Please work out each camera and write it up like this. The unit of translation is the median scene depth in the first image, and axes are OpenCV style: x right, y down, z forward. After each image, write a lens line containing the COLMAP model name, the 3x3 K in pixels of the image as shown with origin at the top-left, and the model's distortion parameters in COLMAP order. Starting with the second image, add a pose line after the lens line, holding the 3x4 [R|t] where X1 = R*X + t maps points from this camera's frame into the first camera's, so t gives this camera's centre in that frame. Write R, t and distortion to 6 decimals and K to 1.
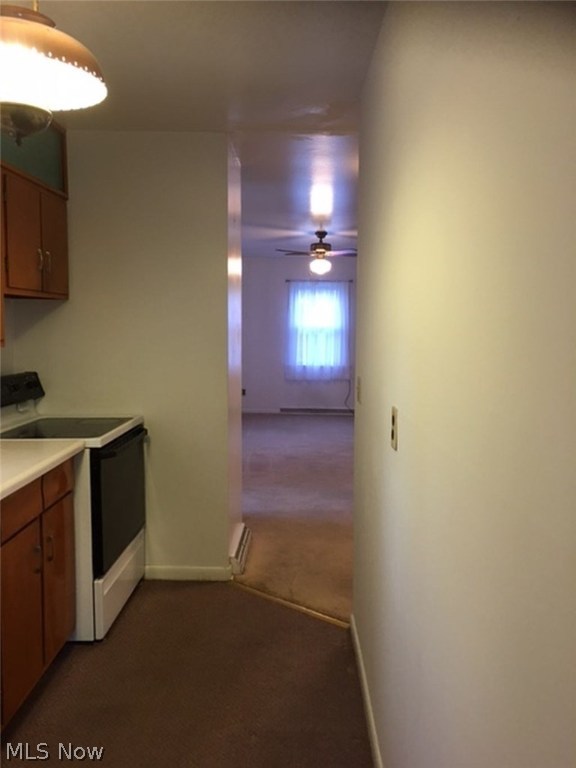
lens RADIAL K [[656.8, 0, 286.8], [0, 656.8, 381.5], [0, 0, 1]] dist [0.075059, -0.096615]
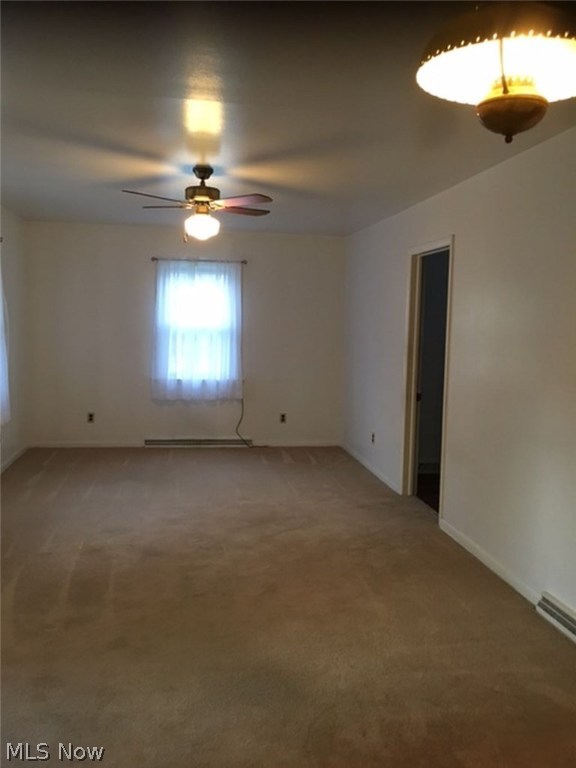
lens RADIAL K [[656.8, 0, 282.0], [0, 656.8, 387.8], [0, 0, 1]] dist [0.075059, -0.096615]
pose [[0.984829, -0.001982, 0.173517, 0.013027], [0.000940, 0.999981, 0.006085, -0.020027], [-0.173526, -0.005829, 0.984812, 0.285121]]
